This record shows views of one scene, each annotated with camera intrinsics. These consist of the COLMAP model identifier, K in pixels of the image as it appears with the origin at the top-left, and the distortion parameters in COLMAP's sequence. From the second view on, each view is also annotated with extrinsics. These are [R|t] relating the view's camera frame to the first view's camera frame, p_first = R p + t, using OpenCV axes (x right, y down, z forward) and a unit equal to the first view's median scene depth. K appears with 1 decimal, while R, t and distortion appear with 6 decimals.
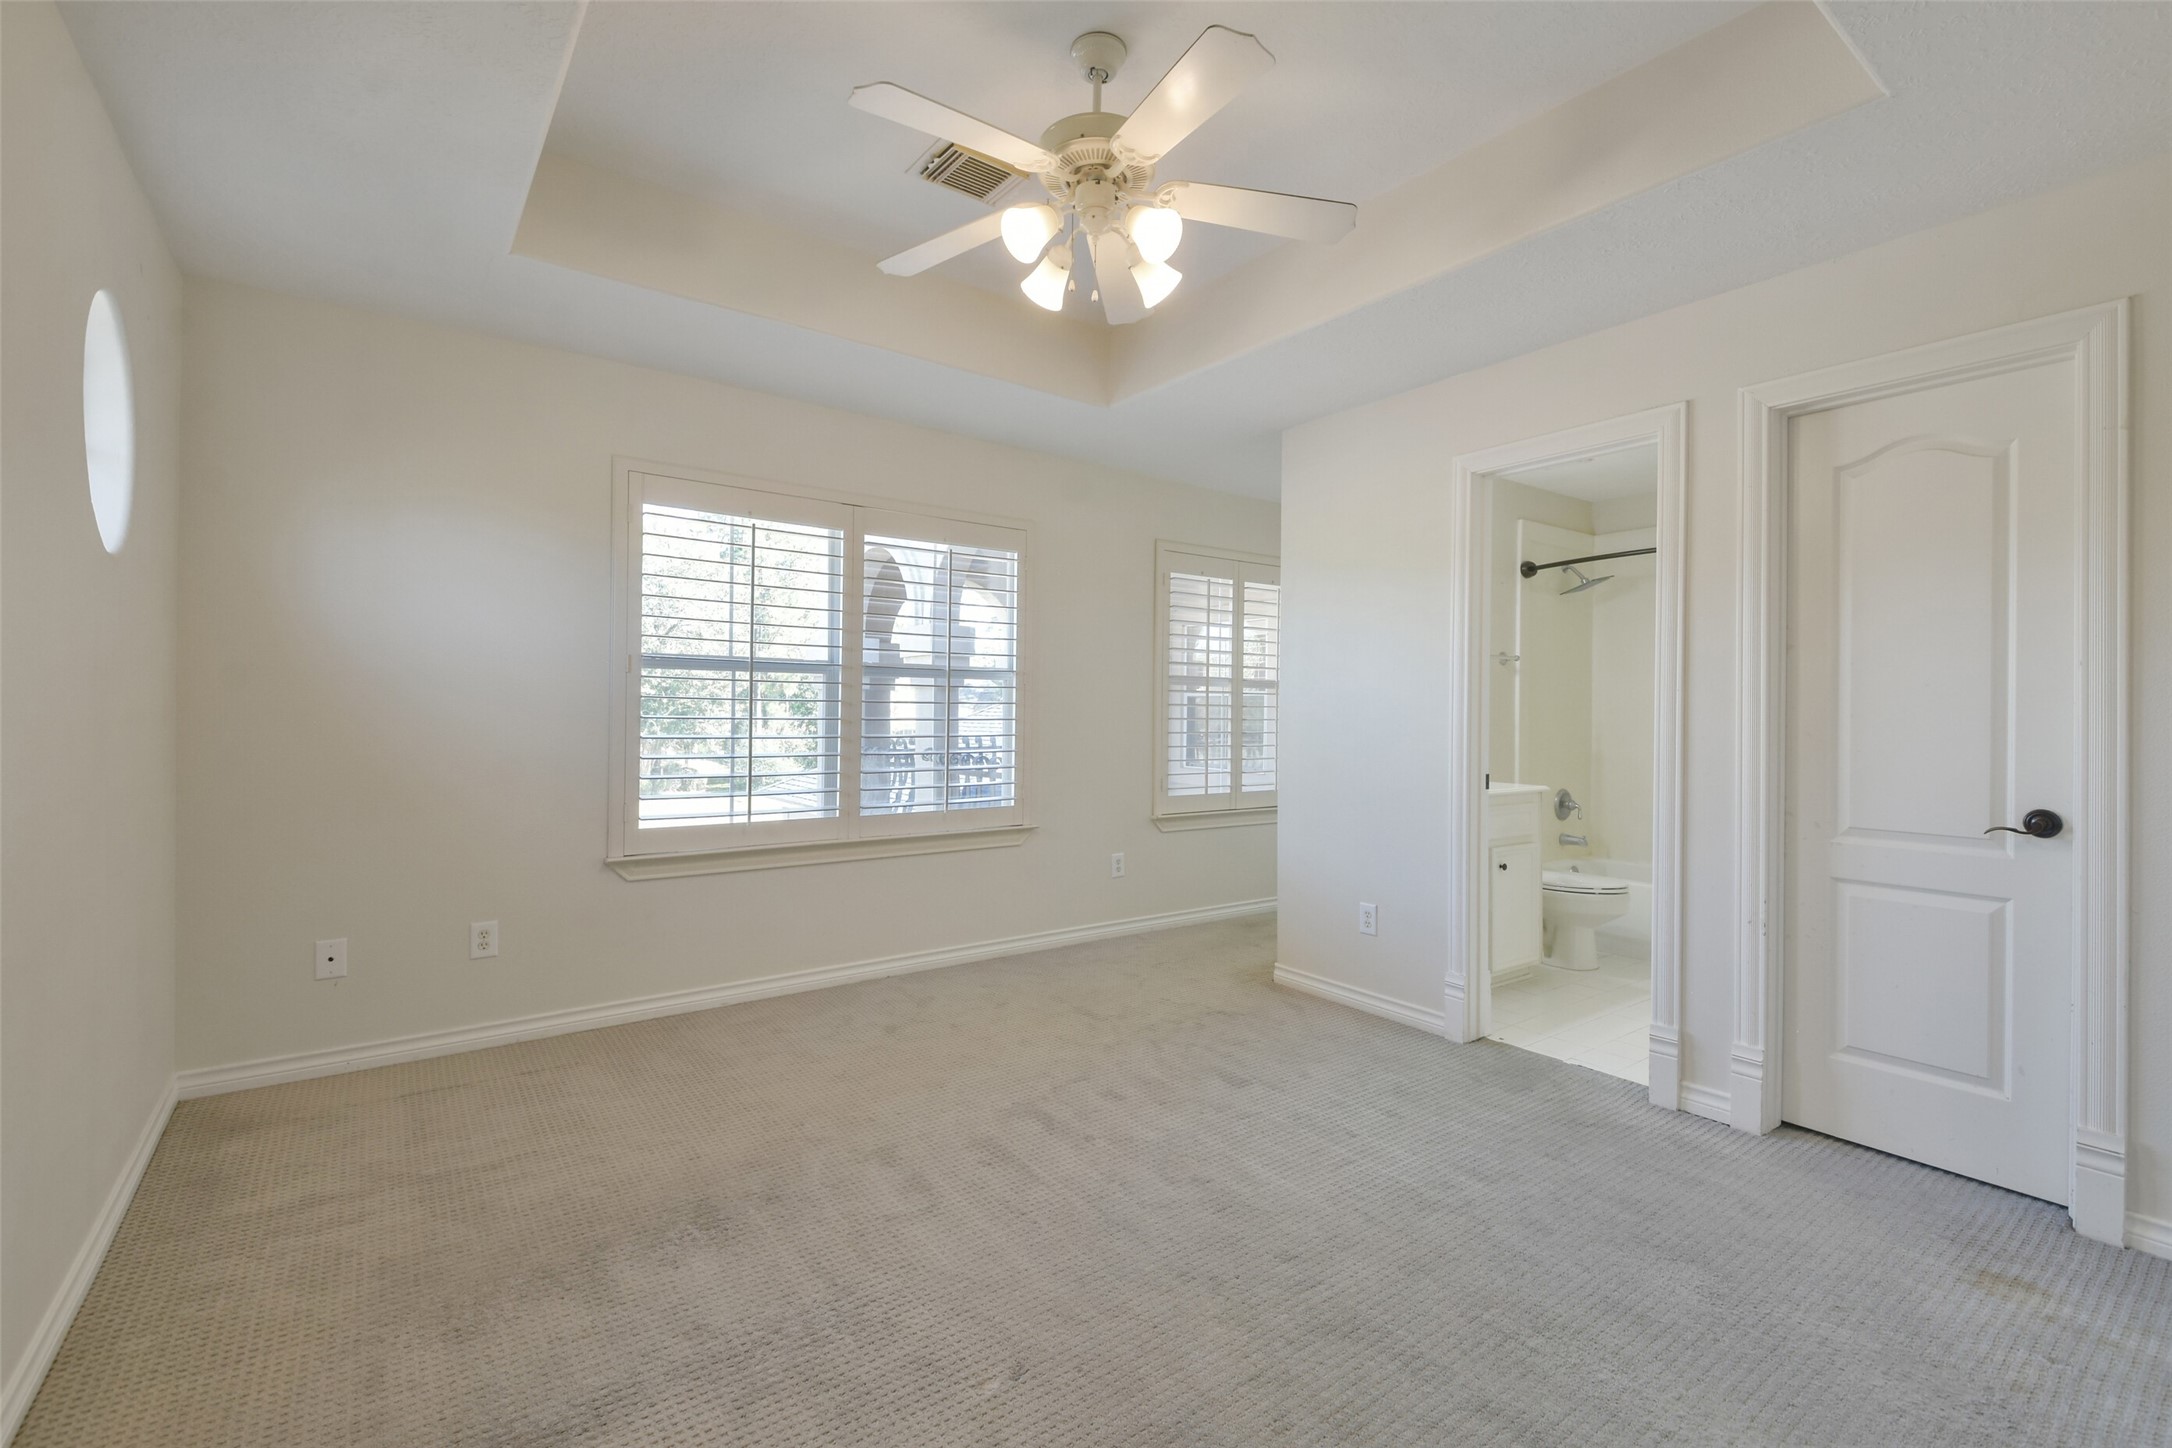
lens RADIAL K [[964.0, 0, 1081.9], [0, 964.0, 725.3], [0, 0, 1]] dist [0.012367, -0.006375]
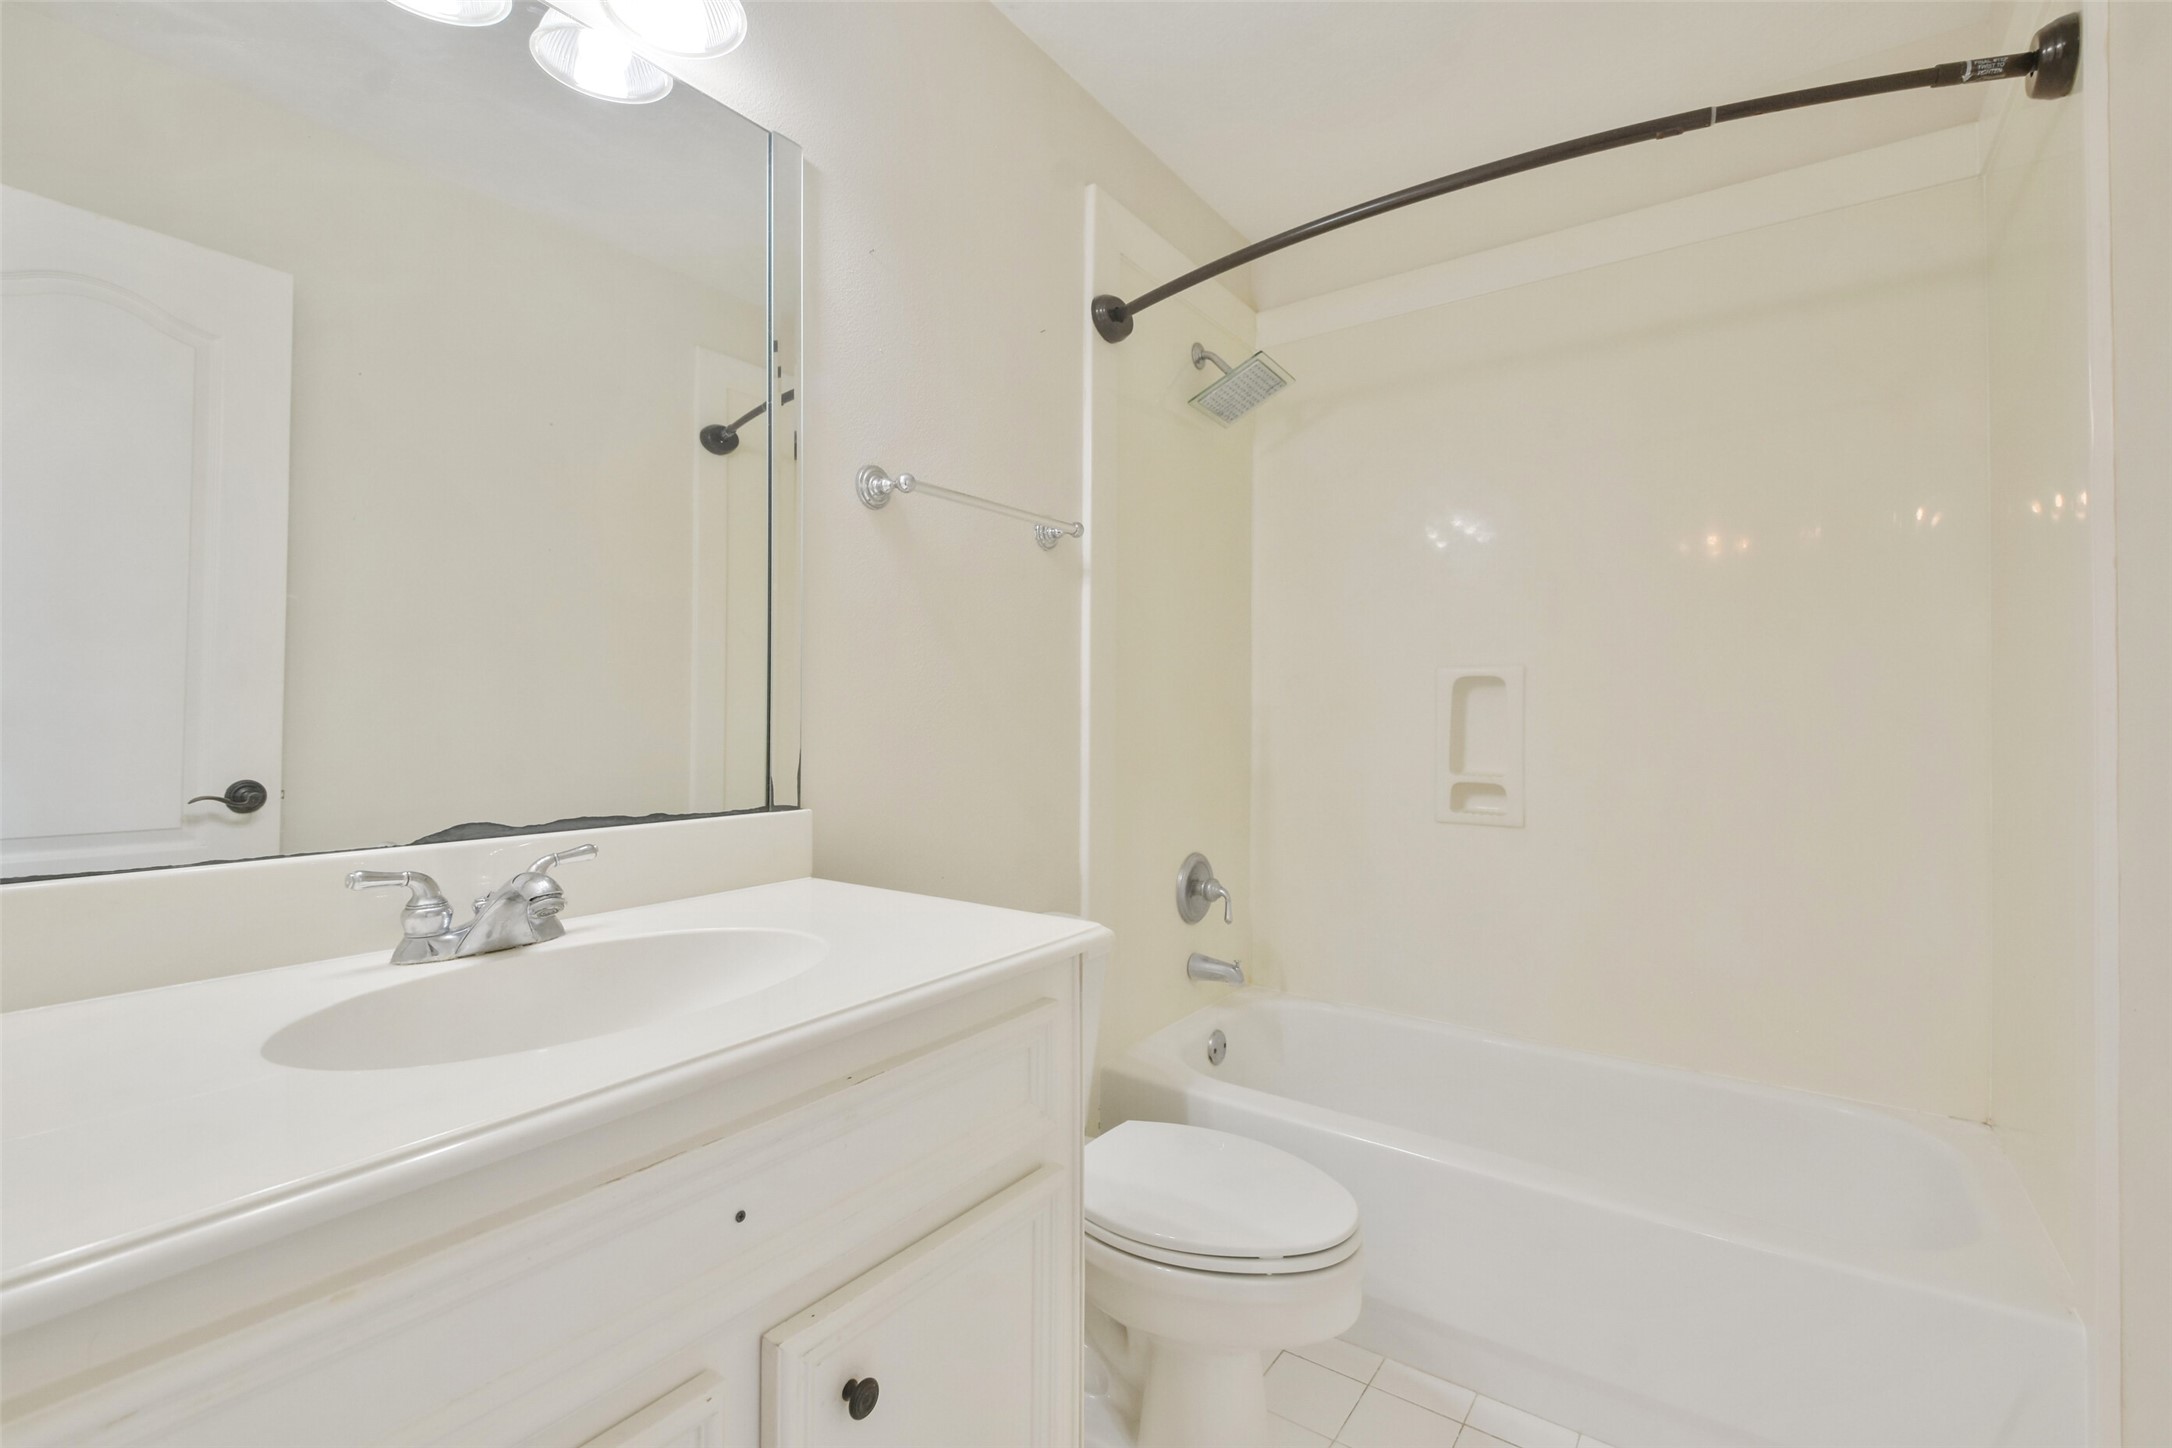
lens RADIAL K [[964.0, 0, 1086.1], [0, 964.0, 721.0], [0, 0, 1]] dist [0.012367, -0.006375]
pose [[0.949756, 0.002700, 0.312980, 0.325199], [-0.001396, 0.999989, -0.004392, 0.007014], [-0.312988, 0.003735, 0.949750, 0.620159]]
